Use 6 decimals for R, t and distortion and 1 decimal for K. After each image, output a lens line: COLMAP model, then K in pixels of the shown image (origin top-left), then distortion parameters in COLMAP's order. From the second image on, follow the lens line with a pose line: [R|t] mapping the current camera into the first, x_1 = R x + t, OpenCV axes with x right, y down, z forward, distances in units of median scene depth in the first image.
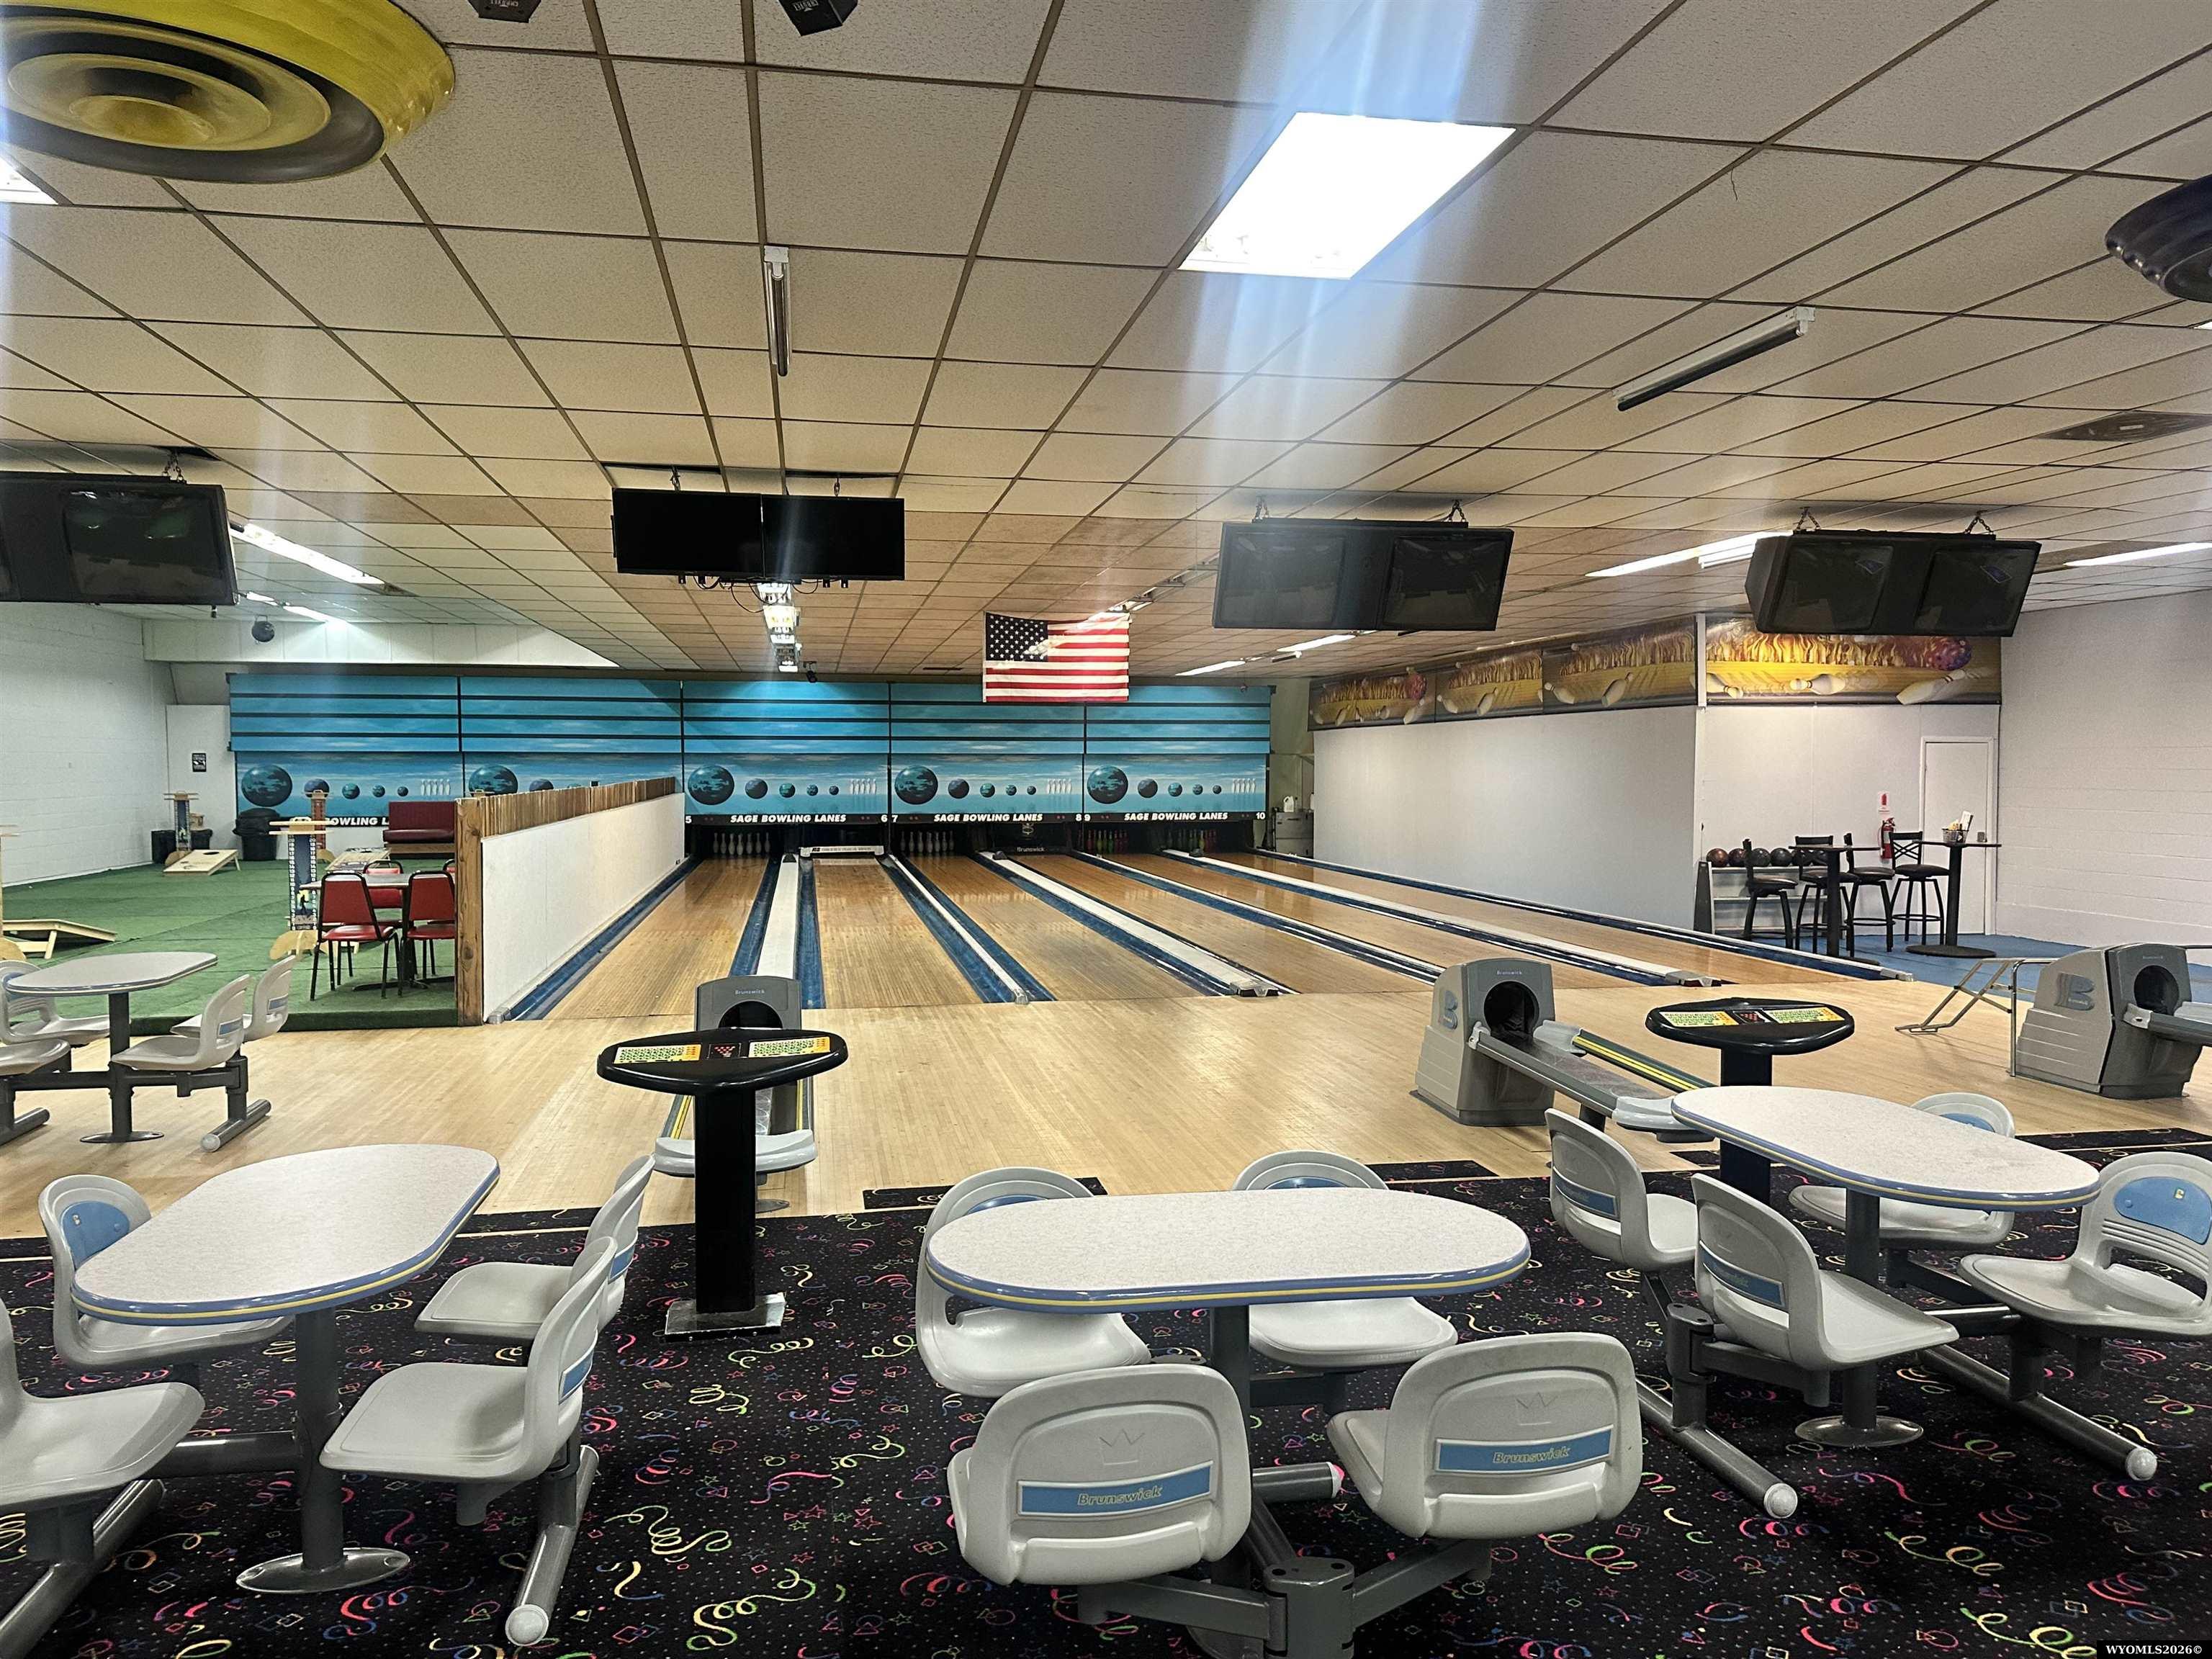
lens RADIAL K [[1583.7, 0, 1108.5], [0, 1583.7, 837.8], [0, 0, 1]] dist [0.049179, -0.061613]
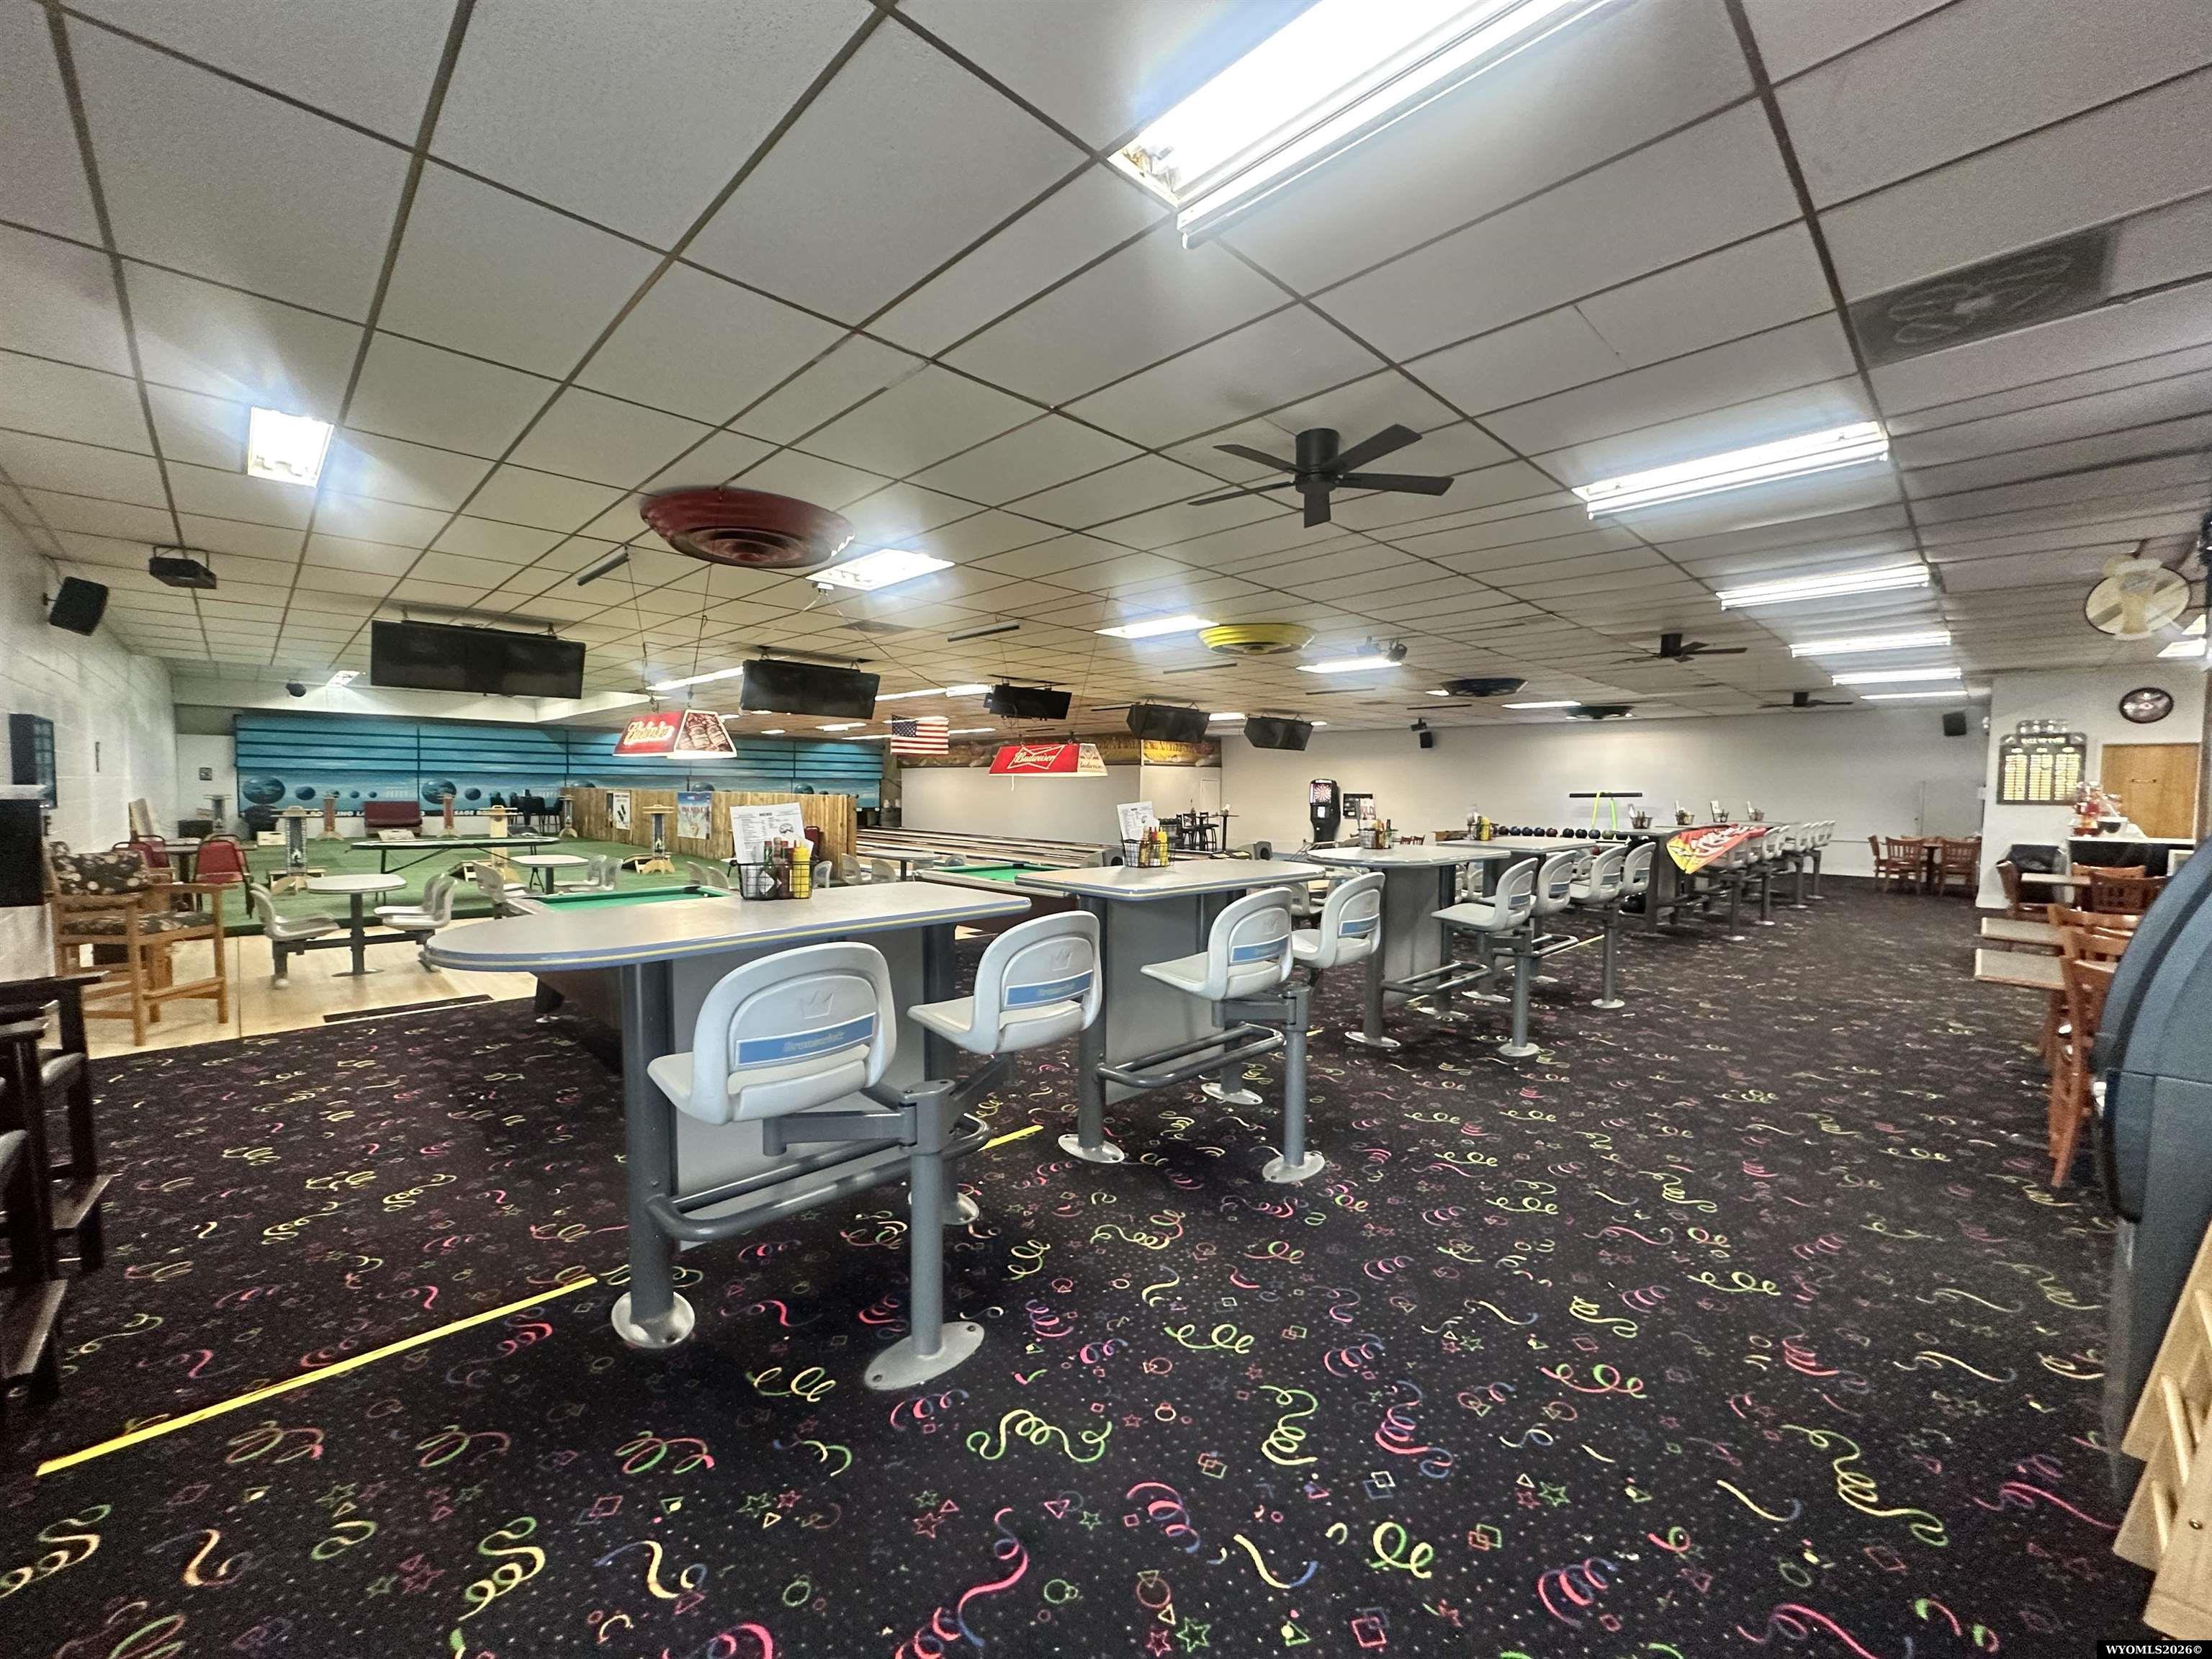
lens RADIAL K [[882.6, 0, 1103.0], [0, 882.6, 836.7], [0, 0, 1]] dist [-0.001822, -0.001030]
pose [[0.833222, -0.019508, 0.552594, -1.565811], [0.012801, 0.999790, 0.015992, 0.038613], [-0.552790, -0.006251, 0.833297, -0.614808]]
